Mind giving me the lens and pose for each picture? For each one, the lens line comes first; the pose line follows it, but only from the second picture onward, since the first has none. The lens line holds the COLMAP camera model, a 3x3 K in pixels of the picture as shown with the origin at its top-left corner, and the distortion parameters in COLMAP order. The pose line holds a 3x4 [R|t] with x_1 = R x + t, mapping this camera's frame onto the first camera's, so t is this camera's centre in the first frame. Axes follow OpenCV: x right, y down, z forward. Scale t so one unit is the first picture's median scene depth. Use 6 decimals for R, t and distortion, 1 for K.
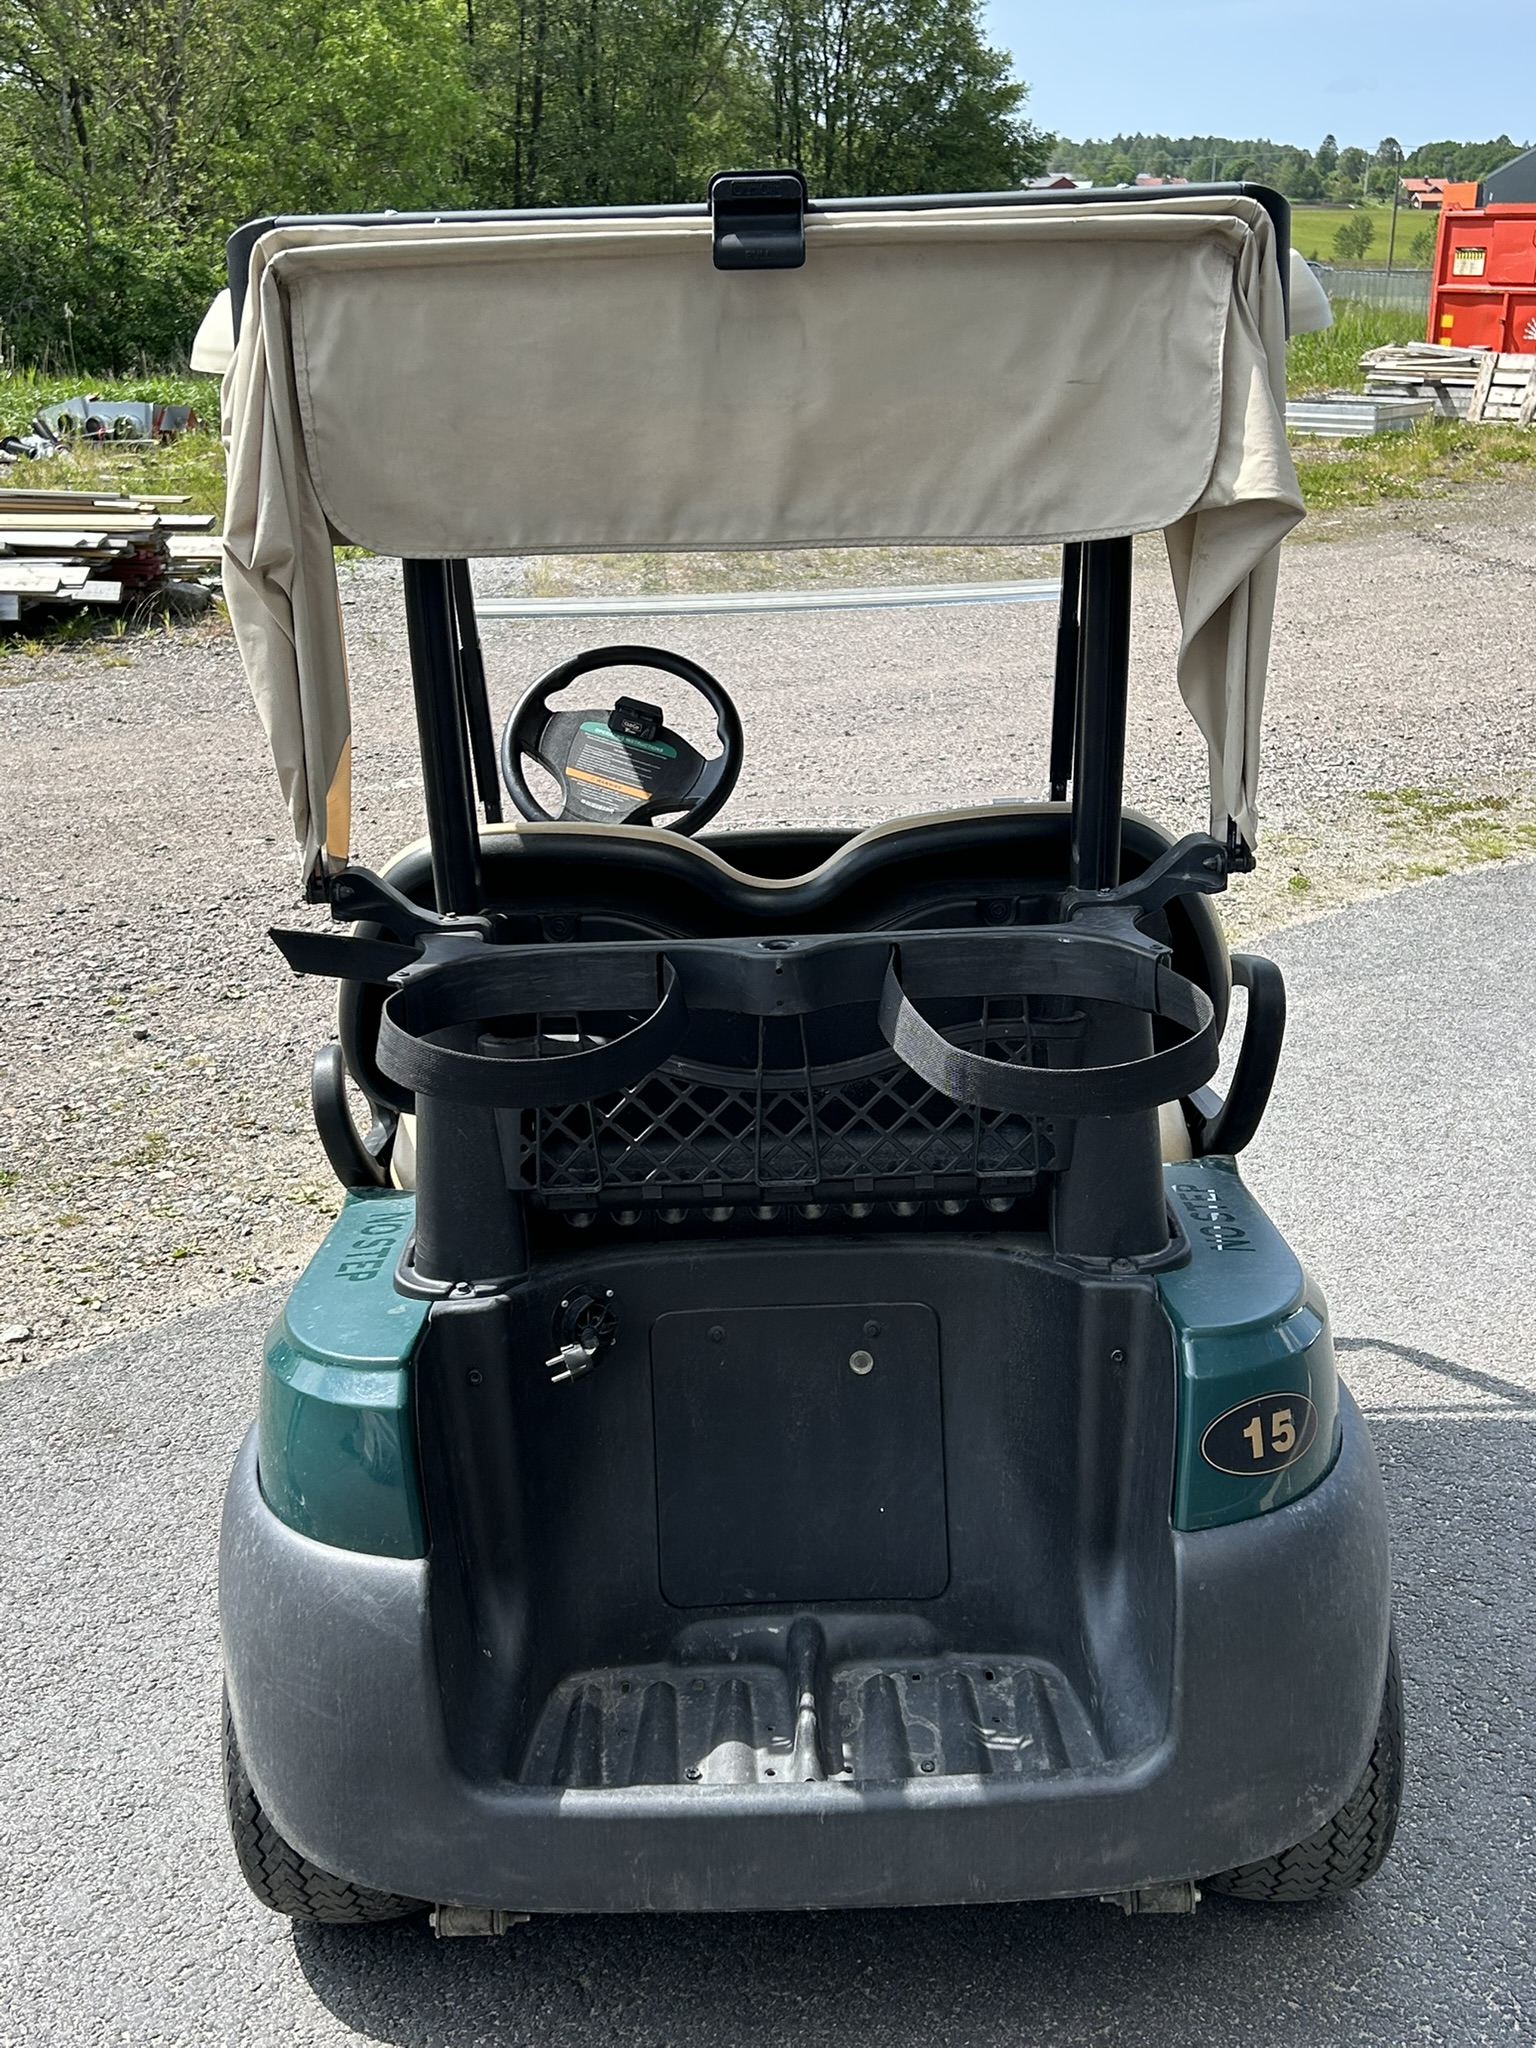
lens RADIAL K [[2262.4, 0, 761.0], [0, 2262.4, 1026.3], [0, 0, 1]] dist [0.057034, 0.000000]
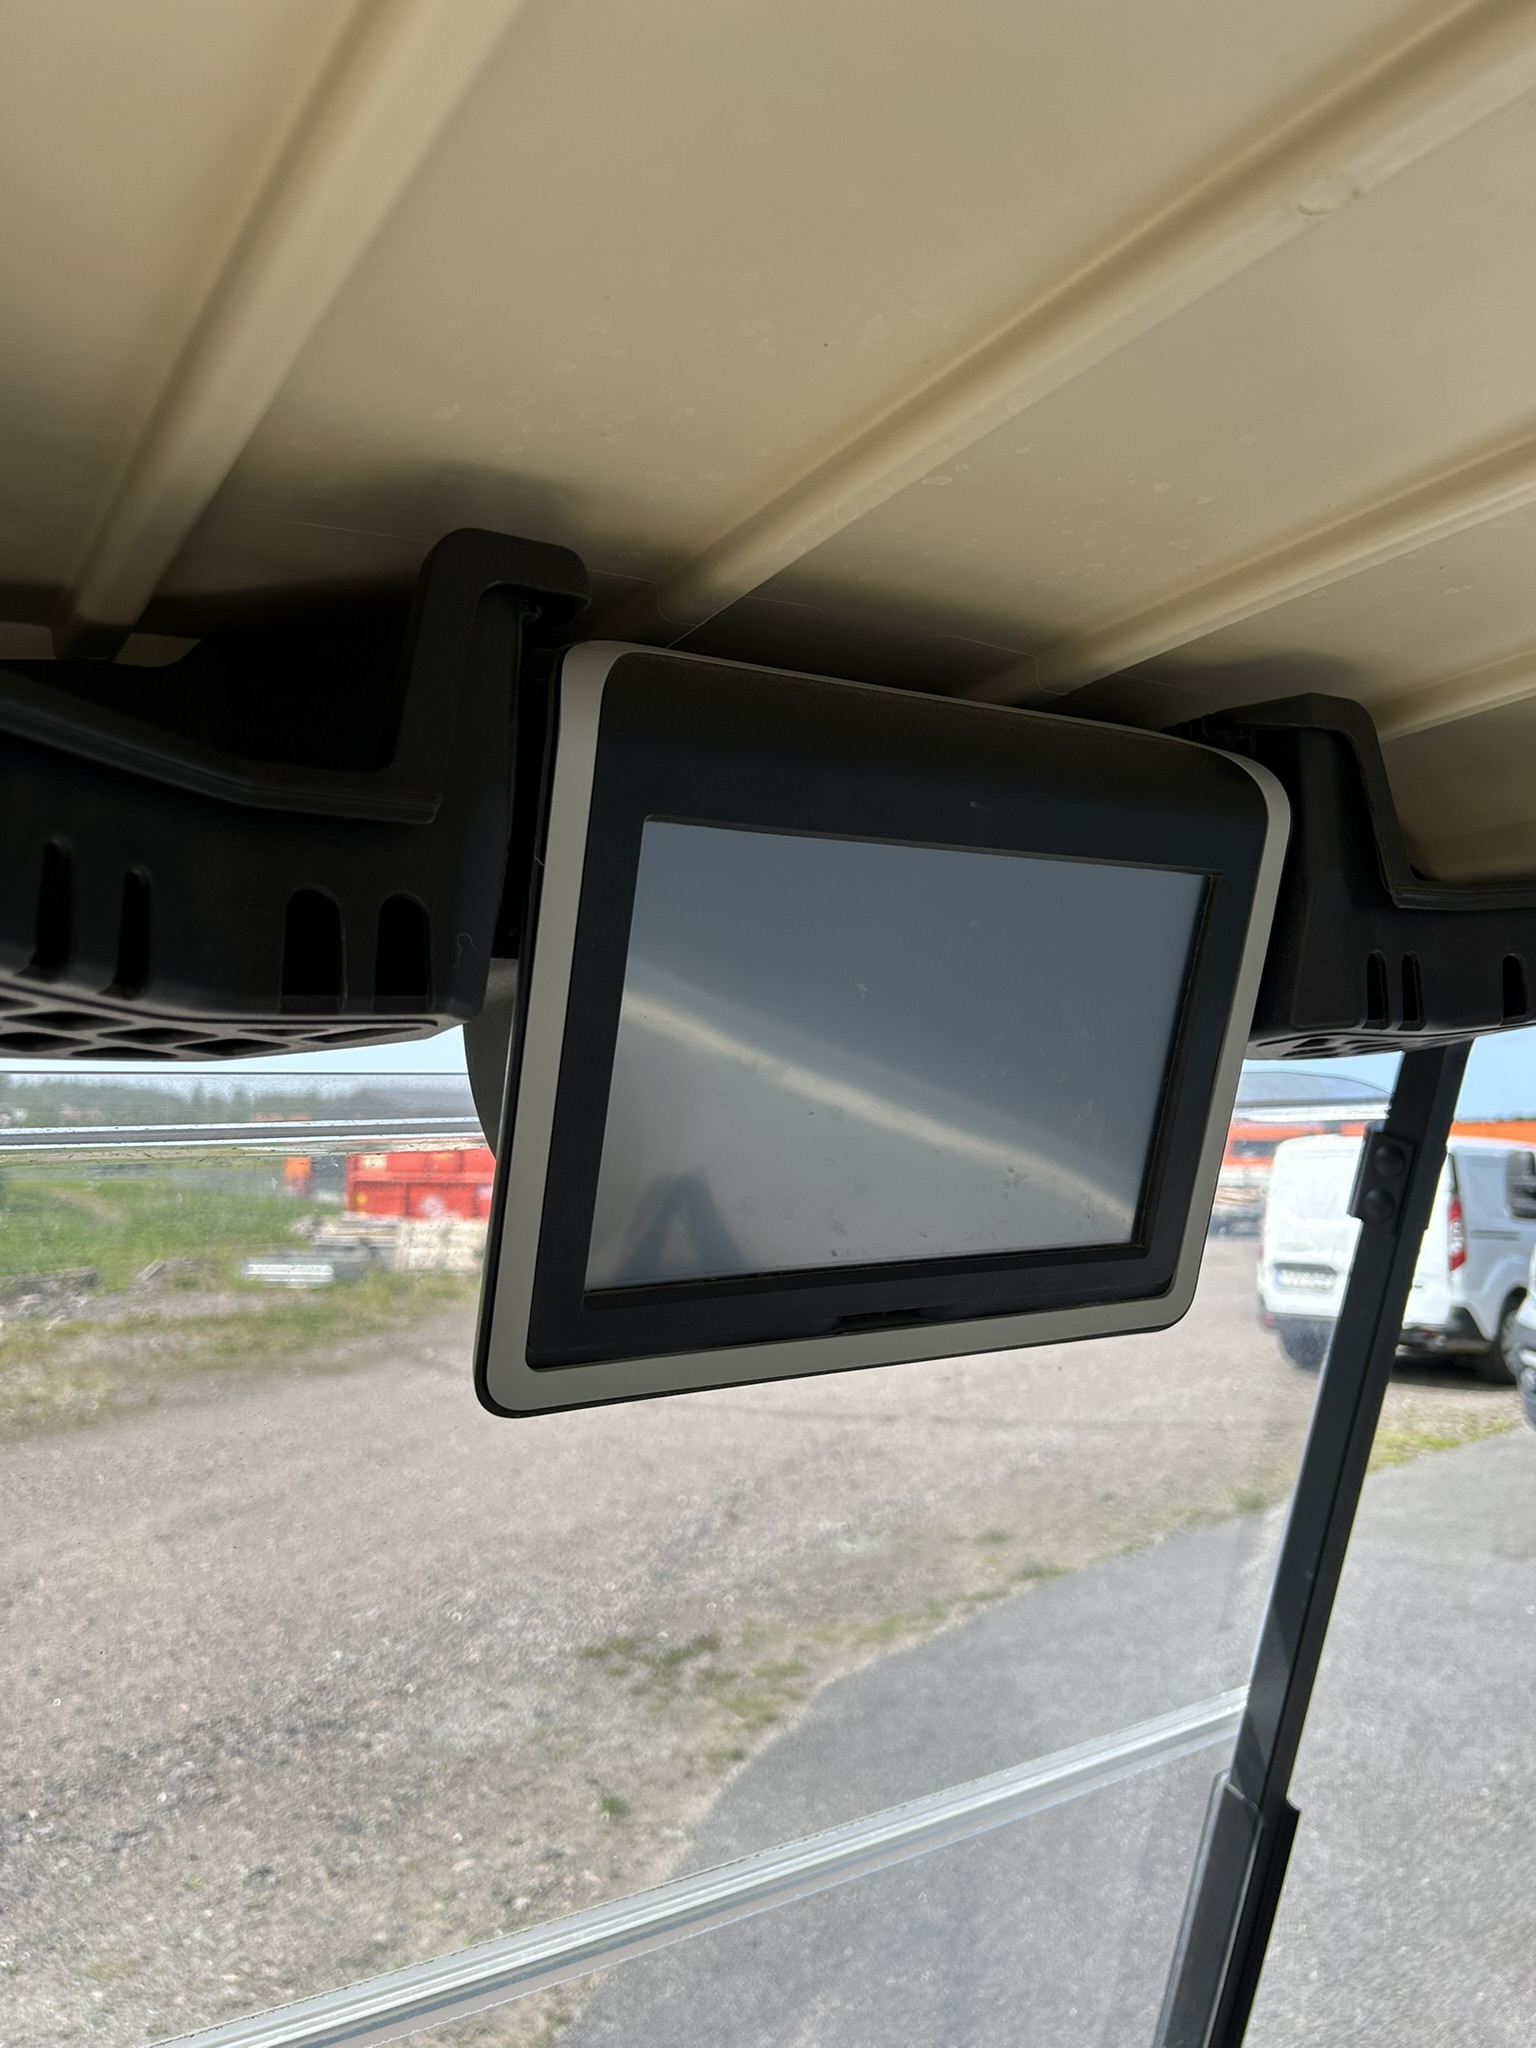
lens RADIAL K [[1543.6, 0, 748.2], [0, 1543.6, 1021.3], [0, 0, 1]] dist [0.042596, -0.056896]
pose [[0.839308, 0.055057, 0.540861, -0.098056], [0.169400, 0.918845, -0.356409, -0.243573], [-0.516591, 0.390759, 0.761867, 0.881802]]
